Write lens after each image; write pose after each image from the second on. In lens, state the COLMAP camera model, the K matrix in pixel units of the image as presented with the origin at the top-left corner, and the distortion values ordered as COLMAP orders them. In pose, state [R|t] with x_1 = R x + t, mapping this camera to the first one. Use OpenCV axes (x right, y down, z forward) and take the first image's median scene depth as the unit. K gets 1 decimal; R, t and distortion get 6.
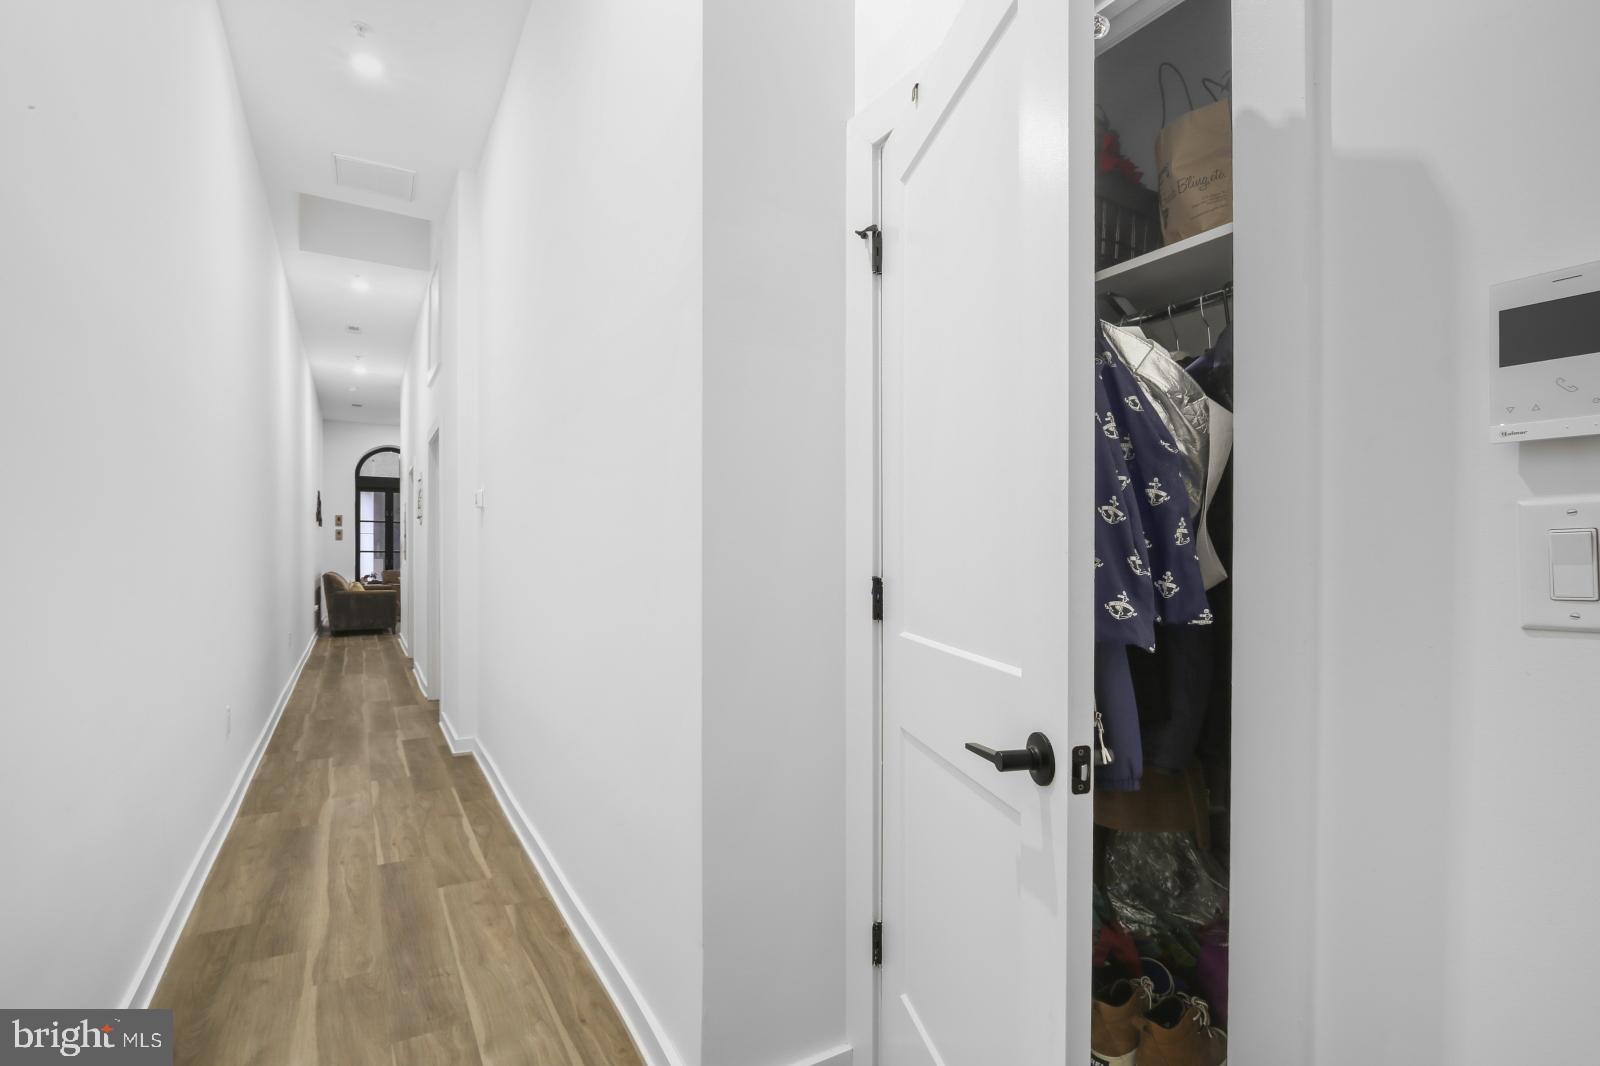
lens RADIAL K [[775.5, 0, 800.2], [0, 775.5, 547.1], [0, 0, 1]] dist [-0.001144, -0.000071]
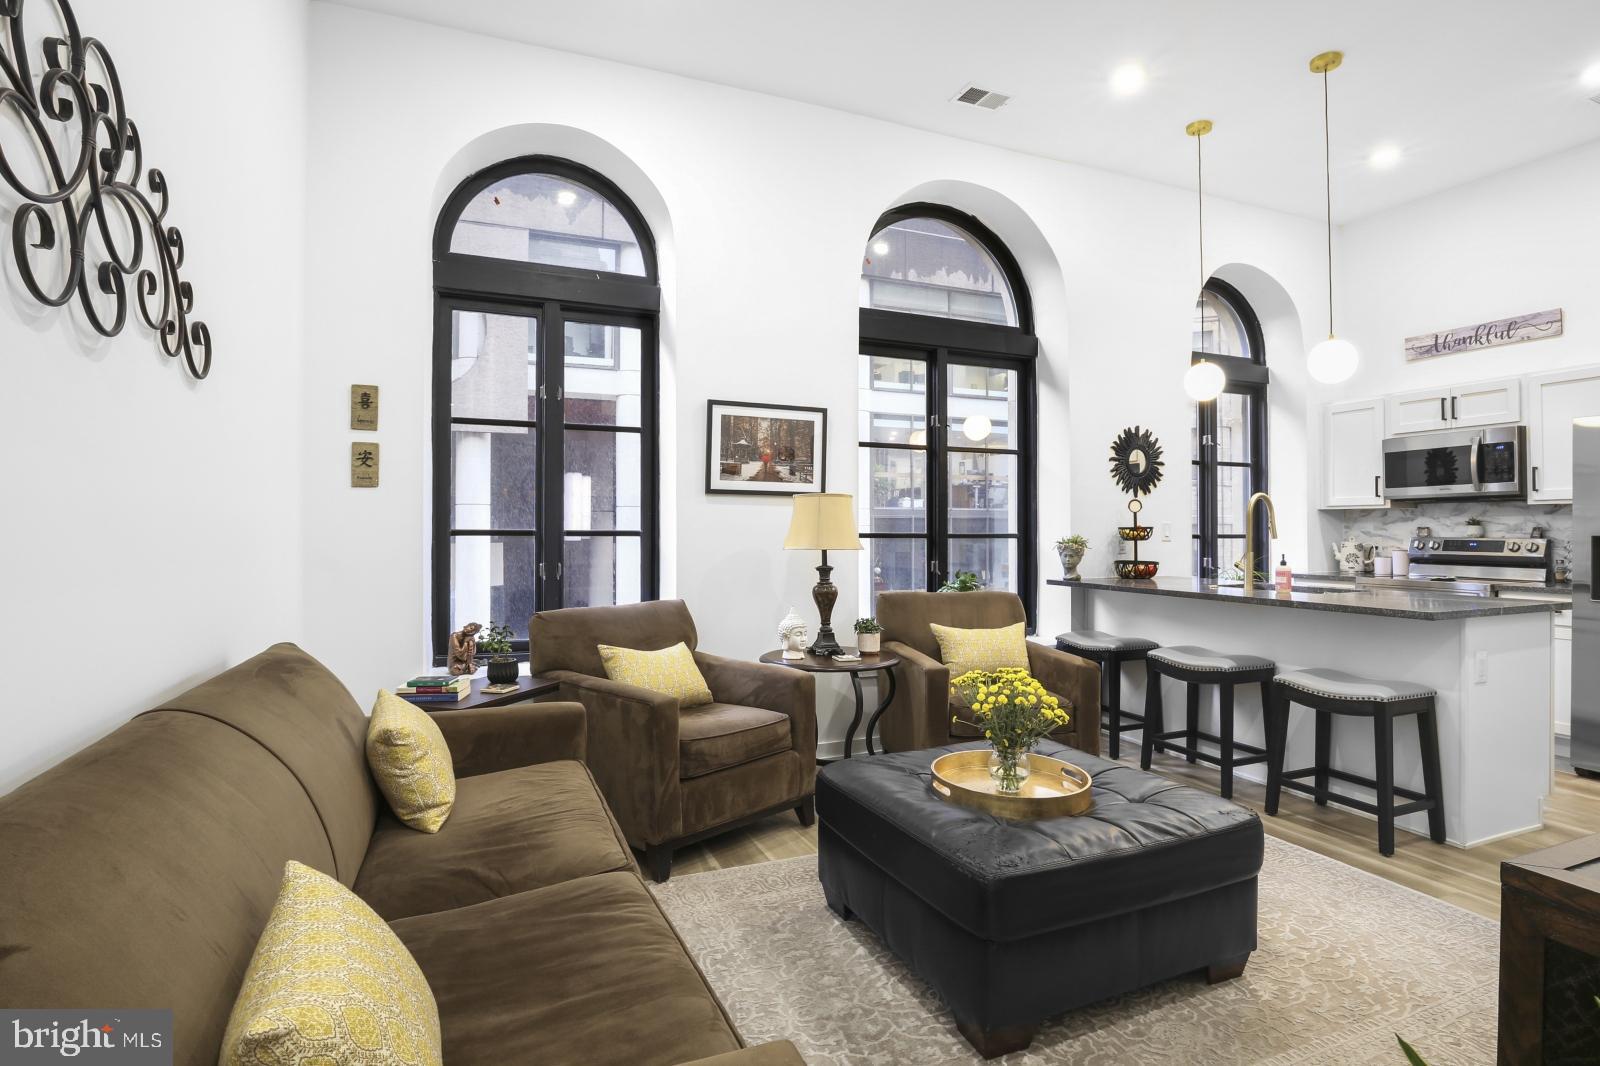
lens RADIAL K [[781.1, 0, 800.2], [0, 781.1, 525.7], [0, 0, 1]] dist [-0.034135, 0.001795]
pose [[0.992340, 0.002235, -0.123516, -0.430907], [-0.002951, 0.999980, -0.005616, 0.004058], [0.123501, 0.005938, 0.992327, 0.778750]]
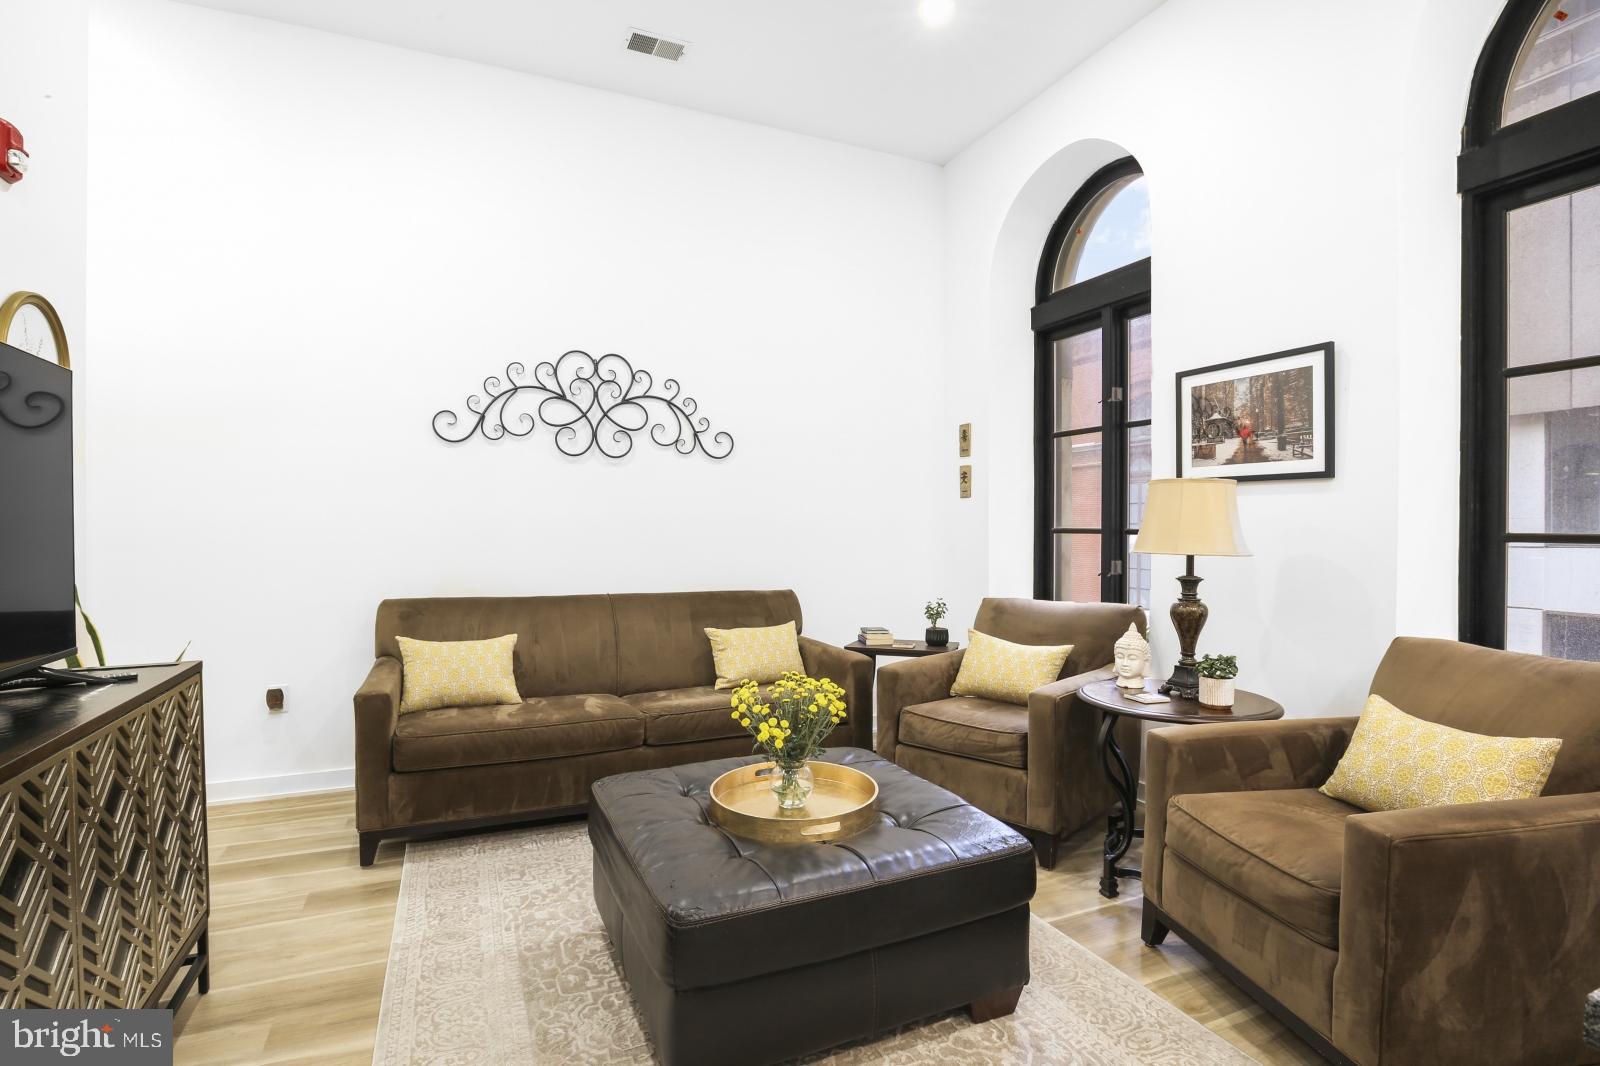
lens RADIAL K [[781.1, 0, 798.5], [0, 781.1, 535.5], [0, 0, 1]] dist [-0.034135, 0.001795]
pose [[-0.096627, 0.007212, -0.995295, -0.254014], [-0.004512, 0.999960, 0.007684, 0.004951], [0.995310, 0.005233, -0.096590, 0.962771]]
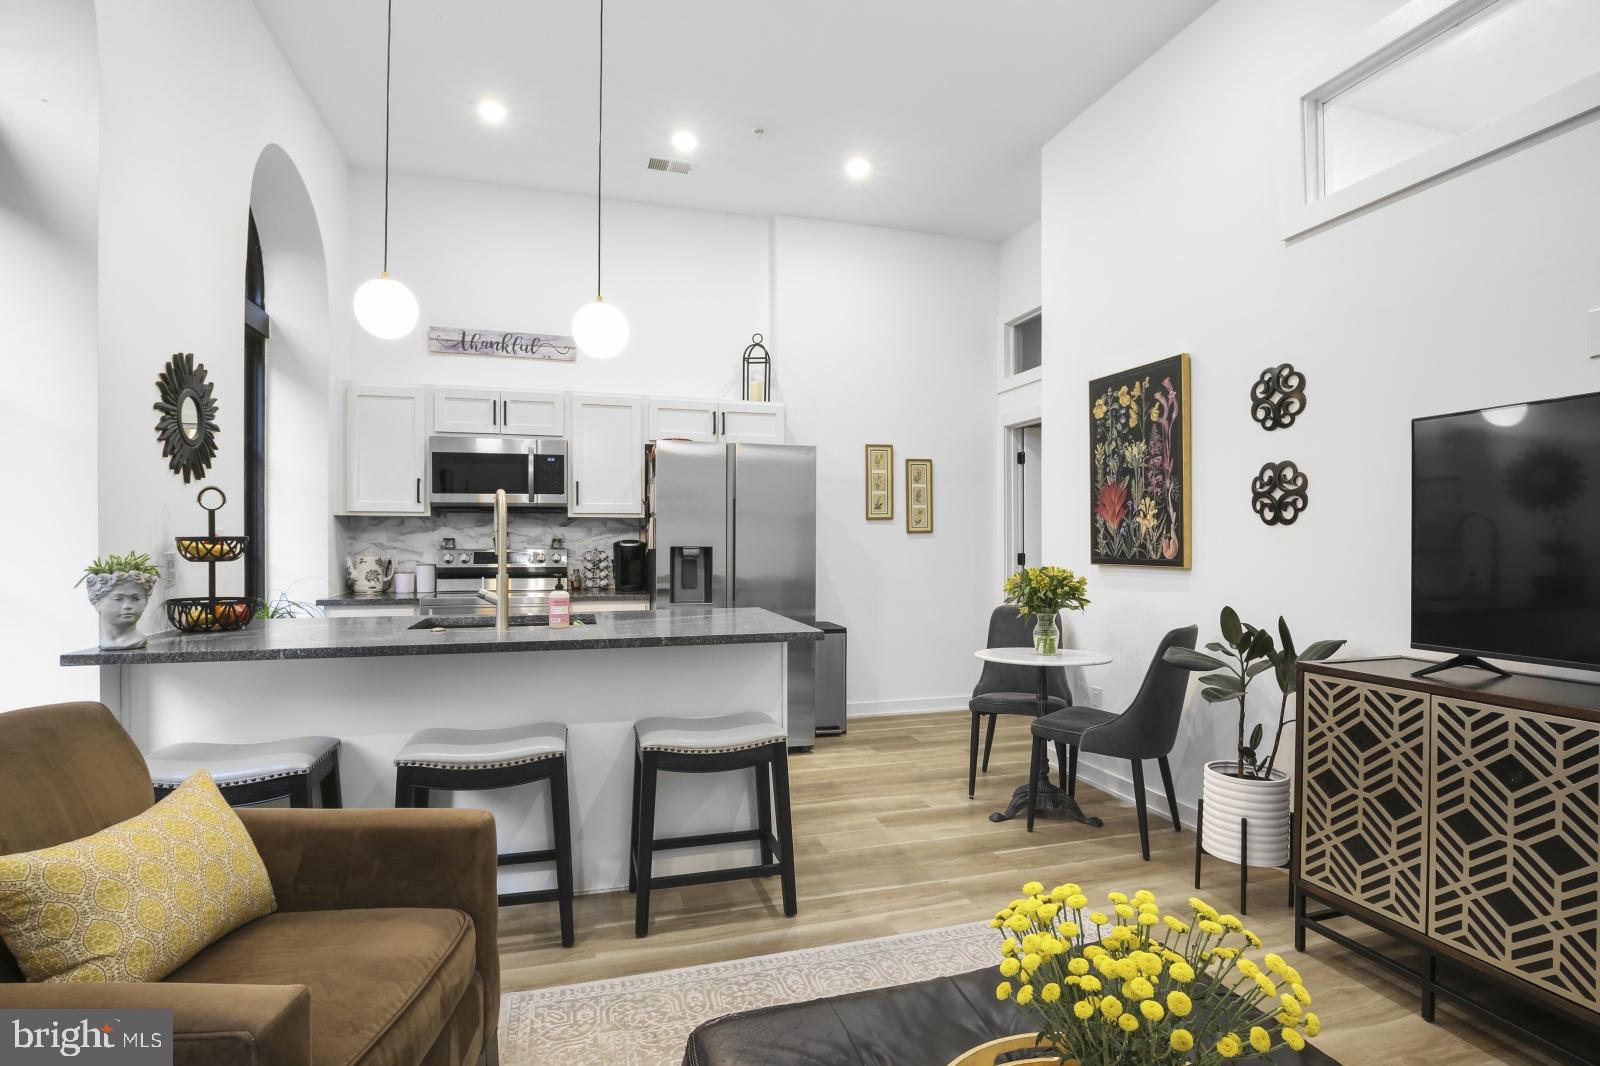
lens RADIAL K [[781.1, 0, 799.3], [0, 781.1, 532.1], [0, 0, 1]] dist [-0.034135, 0.001795]
pose [[0.221908, 0.012005, 0.974994, -0.475627], [0.002898, 0.999912, -0.012971, 0.003983], [-0.975063, 0.005704, 0.221854, 0.955019]]
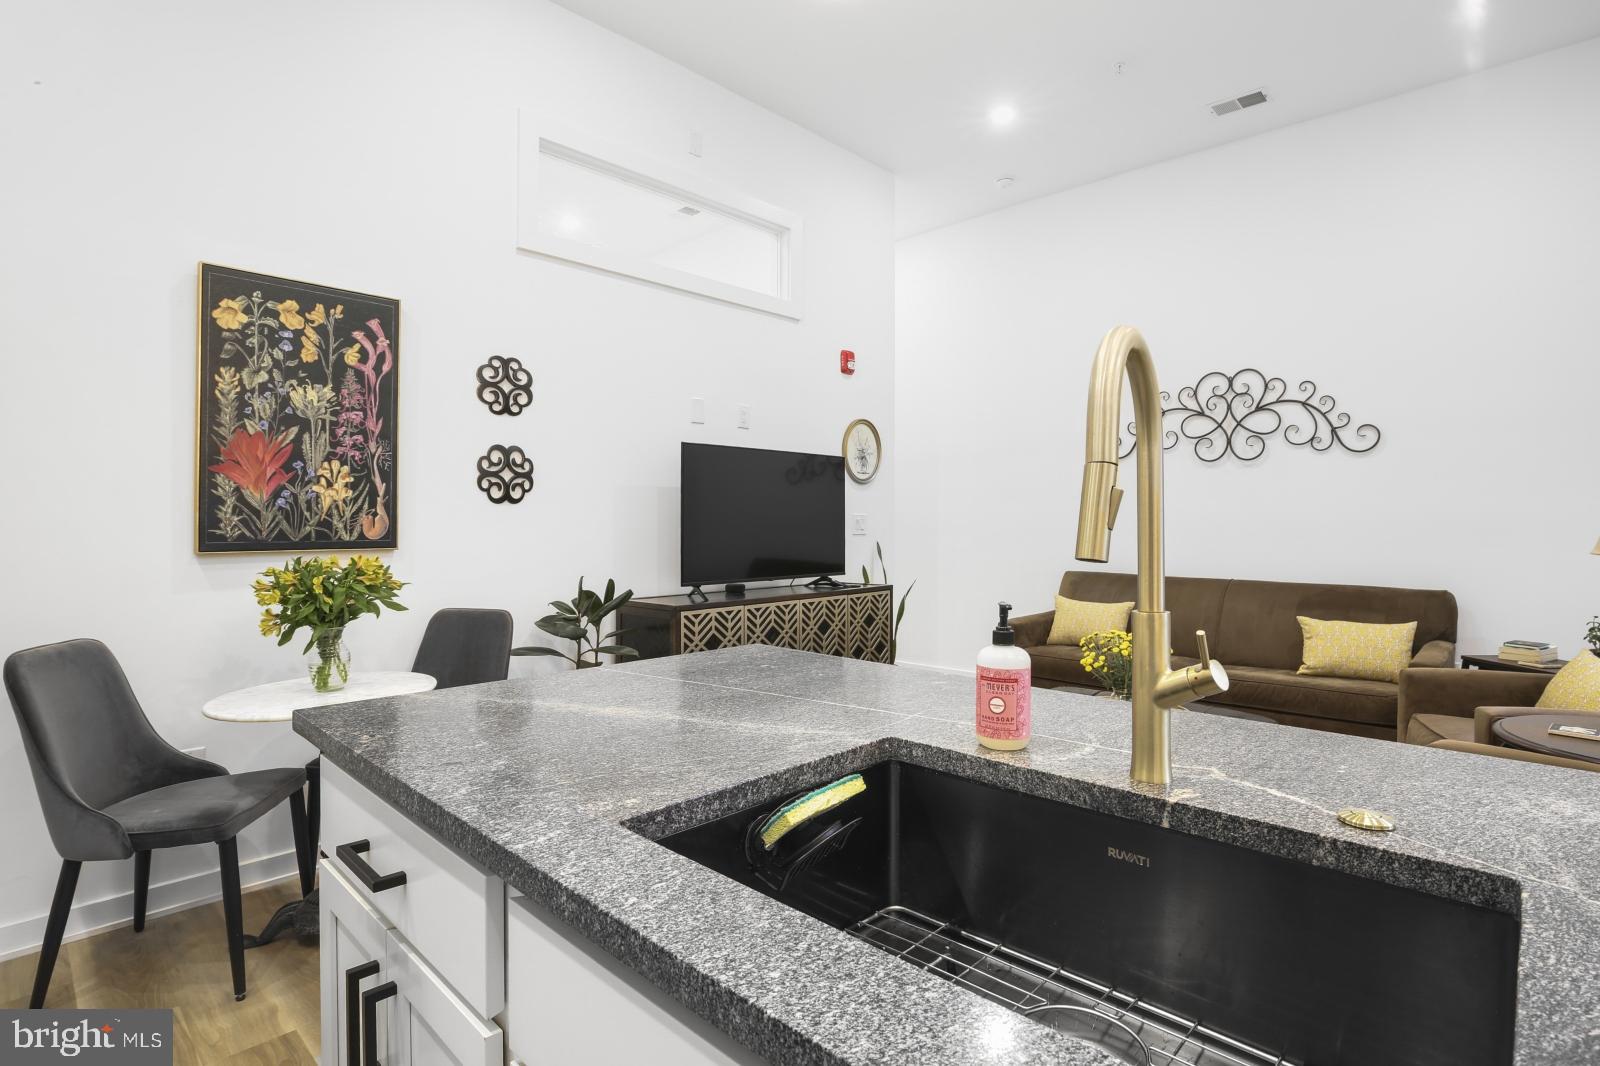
lens RADIAL K [[781.1, 0, 793.8], [0, 781.1, 527.0], [0, 0, 1]] dist [-0.034135, 0.001795]
pose [[-0.960539, -0.000166, -0.278145, -0.261275], [-0.003087, 0.999945, 0.010062, 0.004091], [0.278128, 0.010524, -0.960486, 1.118528]]
